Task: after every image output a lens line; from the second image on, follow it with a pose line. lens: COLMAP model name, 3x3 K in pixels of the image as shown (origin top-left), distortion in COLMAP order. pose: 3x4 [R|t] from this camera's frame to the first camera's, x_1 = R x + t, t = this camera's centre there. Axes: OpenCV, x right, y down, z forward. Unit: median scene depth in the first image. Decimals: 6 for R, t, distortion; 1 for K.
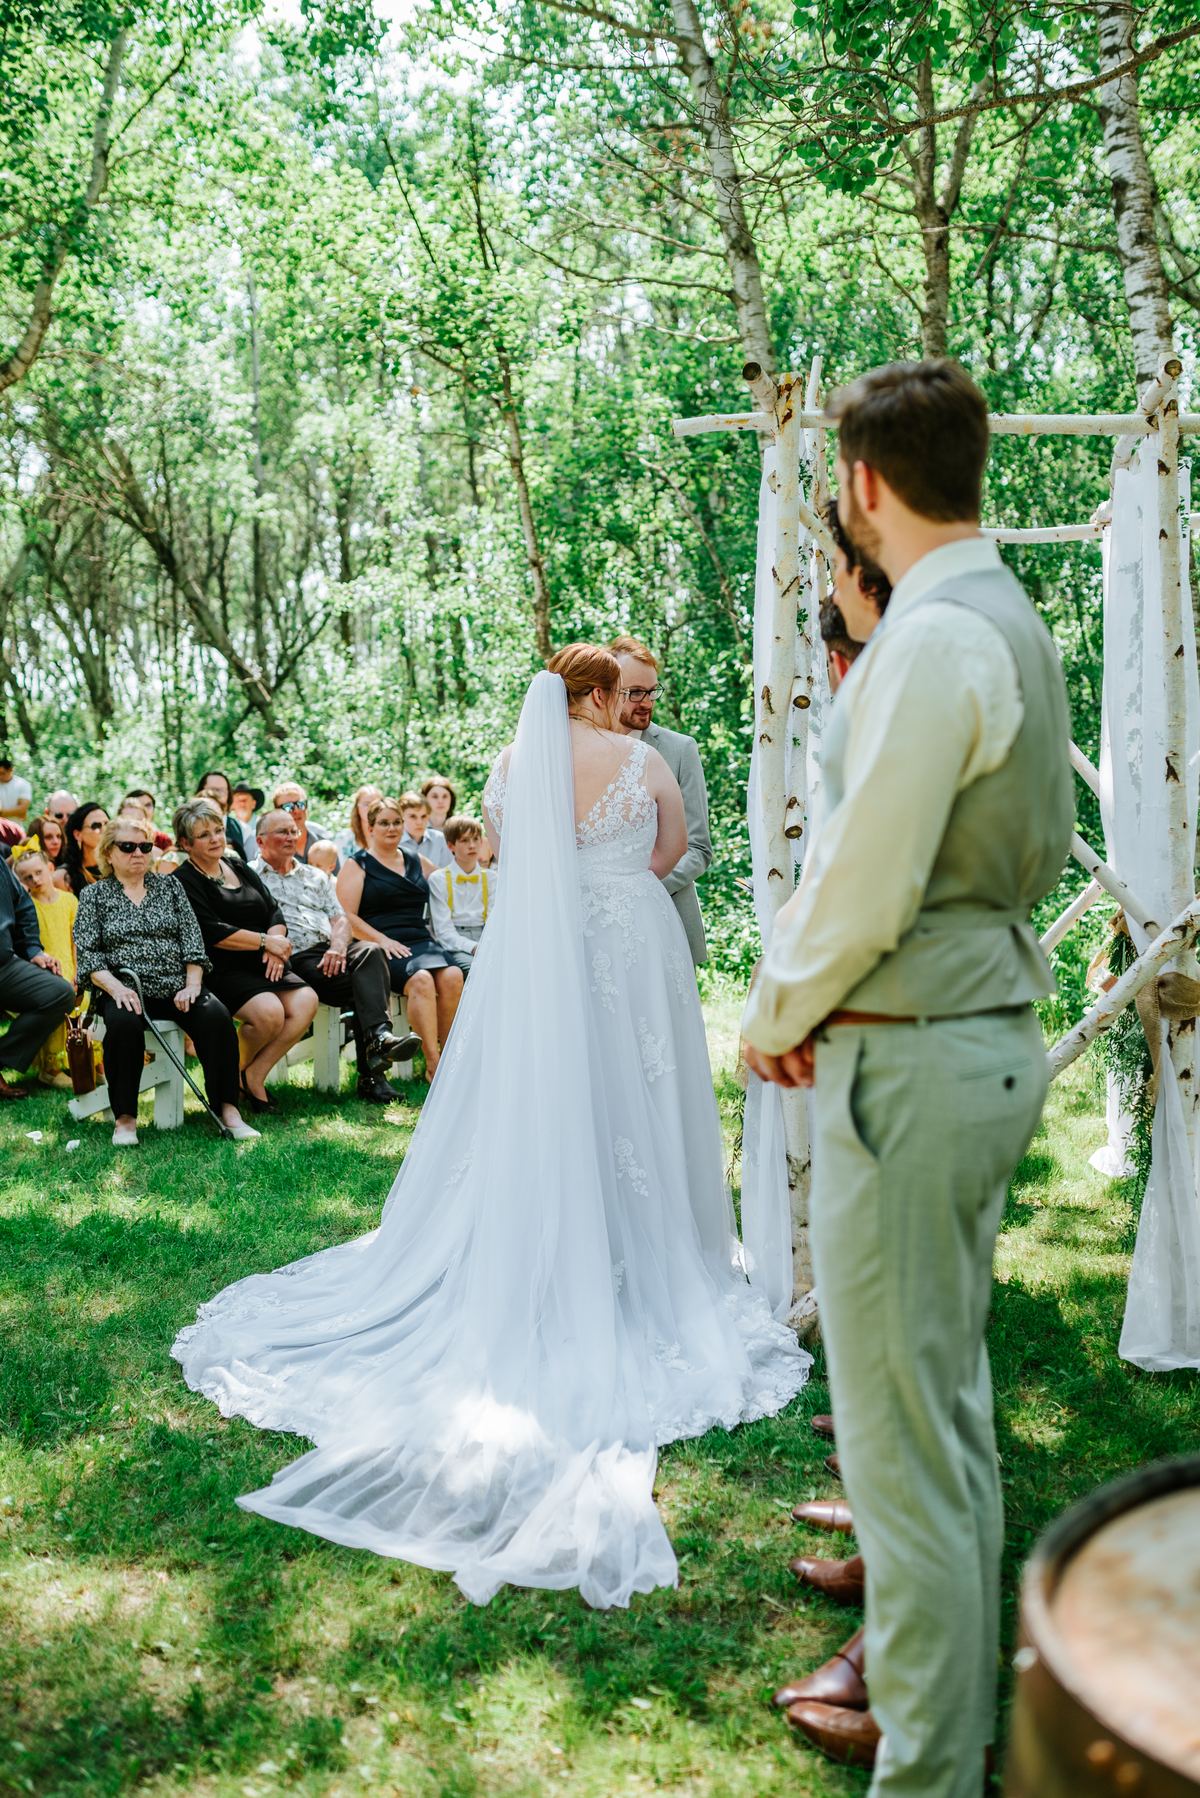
lens RADIAL K [[1857.9, 0, 650.2], [0, 1857.9, 901.3], [0, 0, 1]] dist [0.013674, -0.022105]
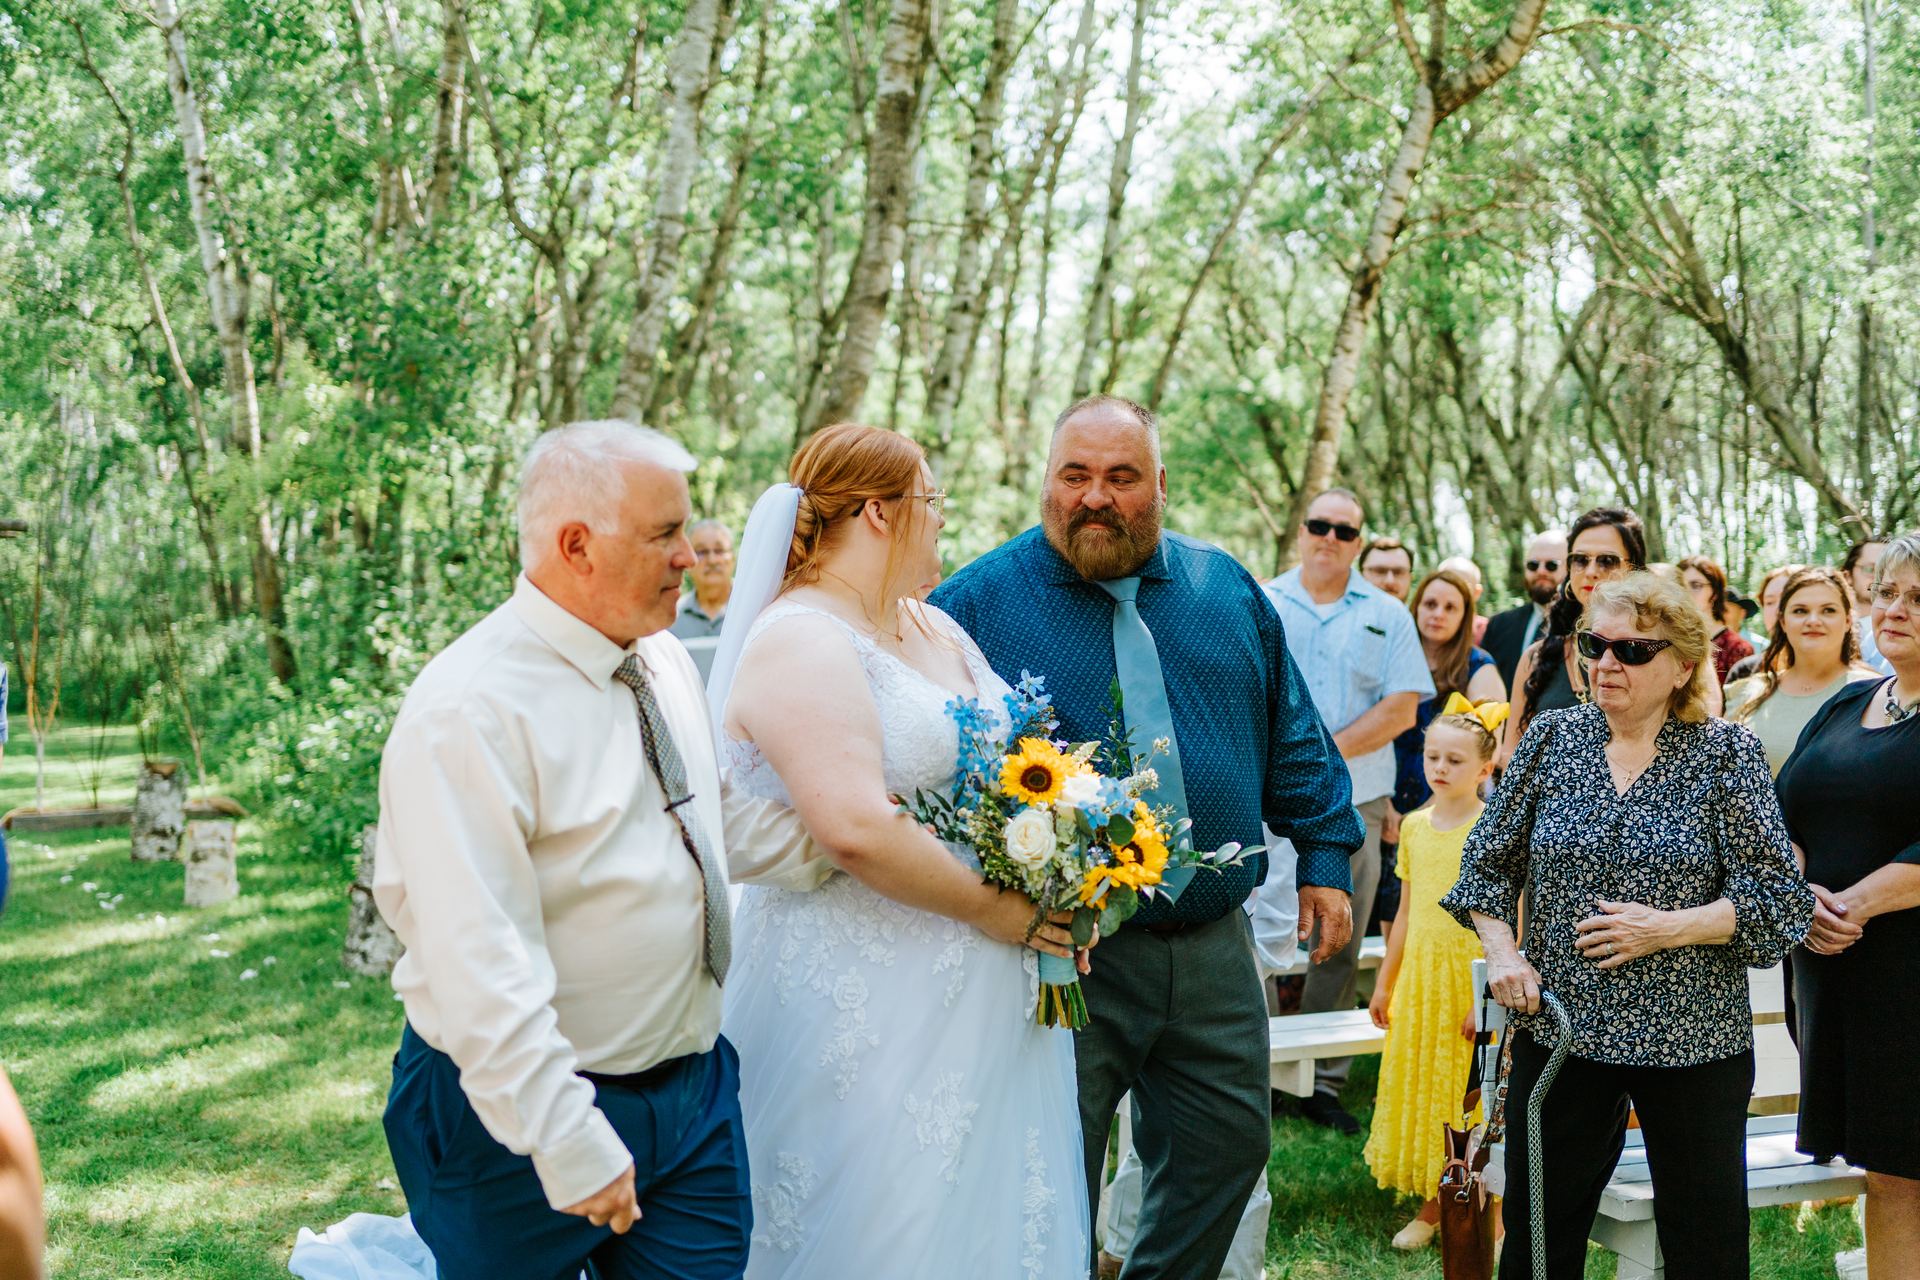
lens RADIAL K [[1983.9, 0, 960.0], [0, 1983.9, 640.0], [0, 0, 1]] dist [0.013674, -0.022105]
pose [[0.808776, 0.021633, -0.587719, -0.038565], [-0.062811, 0.996785, -0.049746, -0.012244], [0.584753, 0.077149, 0.807535, 0.171492]]
